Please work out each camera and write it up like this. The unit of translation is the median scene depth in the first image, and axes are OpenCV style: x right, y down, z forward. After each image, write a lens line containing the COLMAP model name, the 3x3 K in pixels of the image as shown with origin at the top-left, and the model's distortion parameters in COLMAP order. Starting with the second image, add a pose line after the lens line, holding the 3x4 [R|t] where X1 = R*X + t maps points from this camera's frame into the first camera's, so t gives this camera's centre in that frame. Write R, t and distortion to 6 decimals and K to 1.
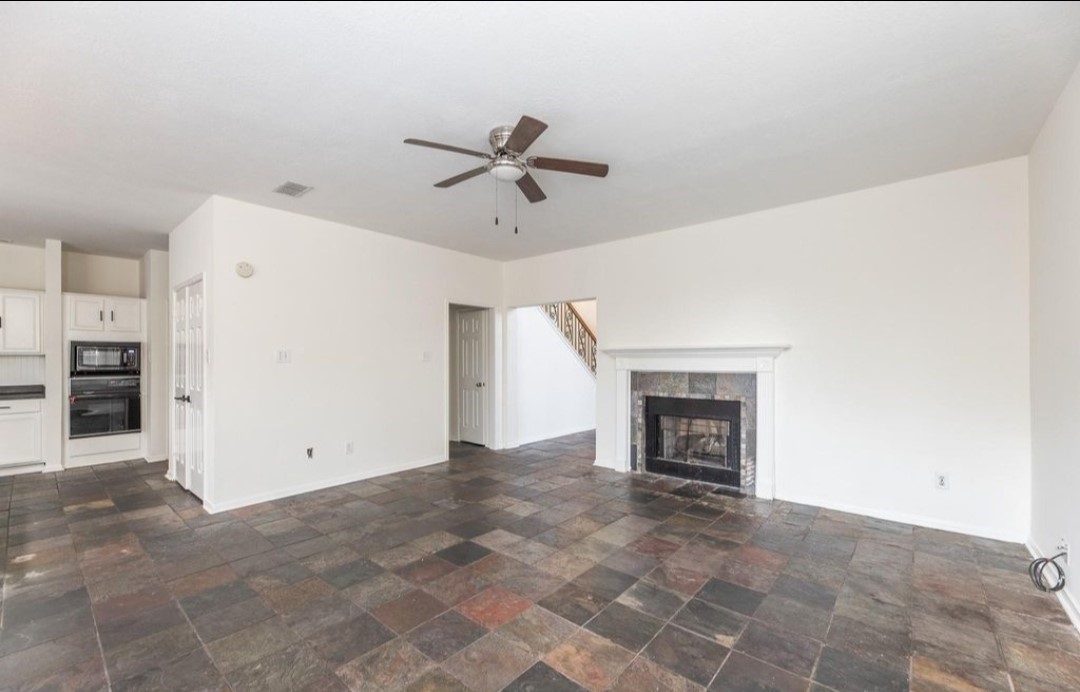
lens RADIAL K [[440.7, 0, 555.9], [0, 440.7, 357.9], [0, 0, 1]] dist [-0.009899, -0.000007]
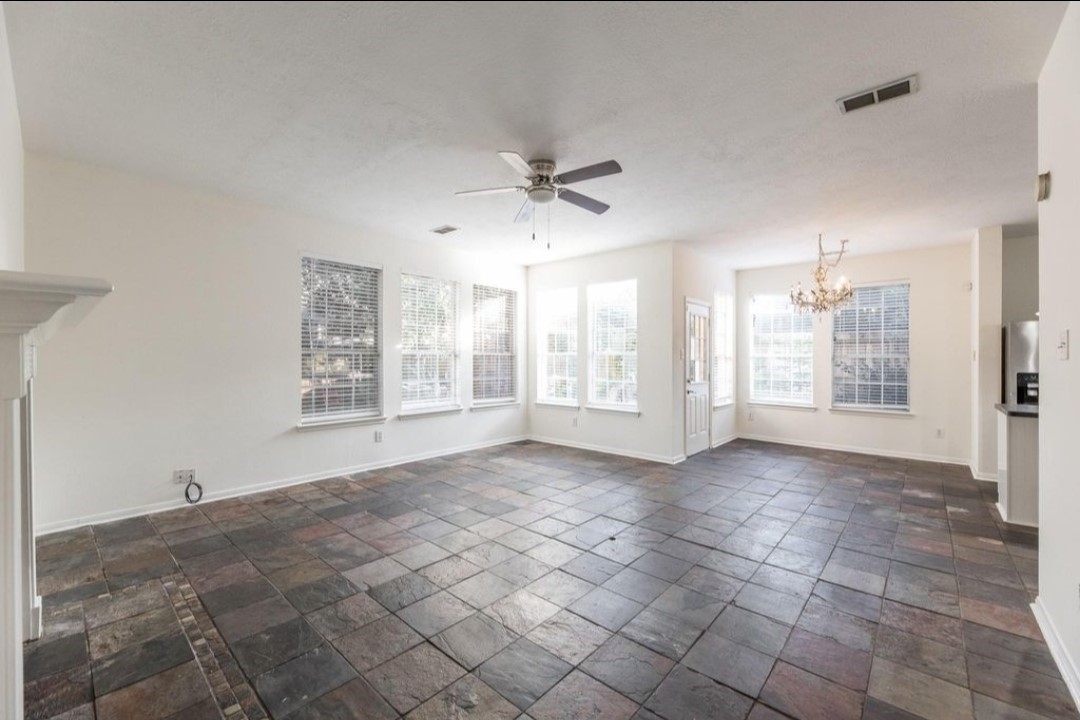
lens RADIAL K [[434.3, 0, 544.2], [0, 434.3, 361.9], [0, 0, 1]] dist [-0.002489, -0.000122]
pose [[-0.999349, 0.004268, 0.035824, -0.115646], [0.004194, 0.999989, -0.002138, 0.022173], [-0.035833, -0.001987, -0.999356, 1.550601]]
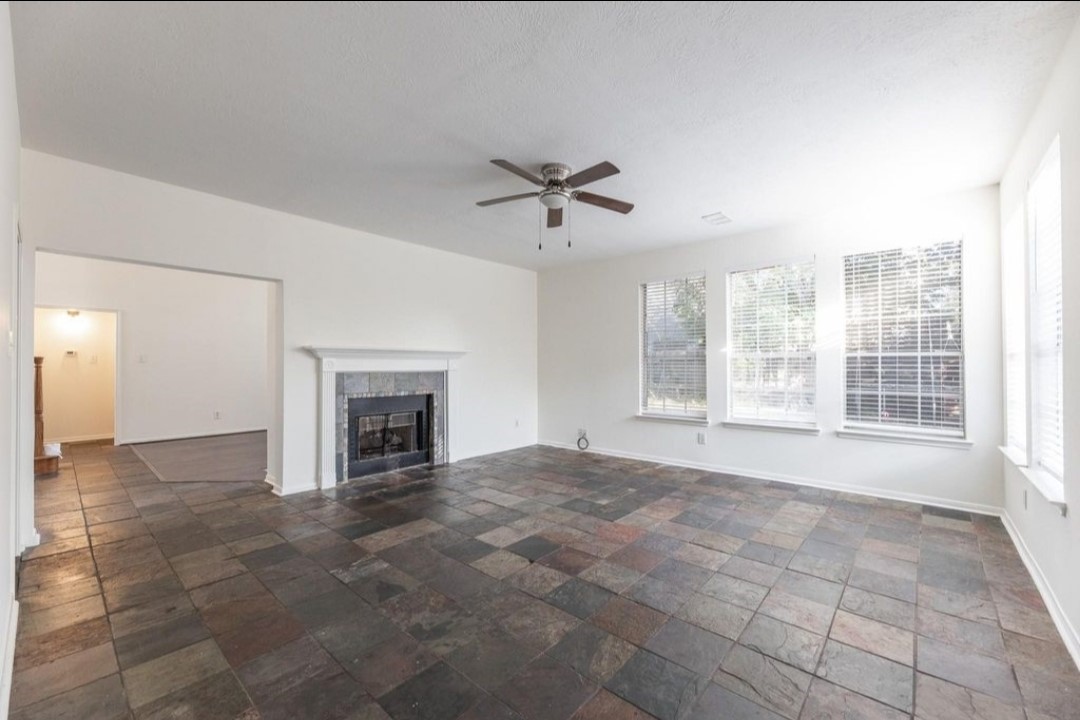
lens RADIAL K [[434.3, 0, 544.2], [0, 434.3, 361.9], [0, 0, 1]] dist [-0.002489, -0.000122]
pose [[0.021660, 0.008840, 0.999726, -0.927155], [-0.004680, 0.999951, -0.008740, 0.017800], [-0.999754, -0.004490, 0.021701, 0.728242]]
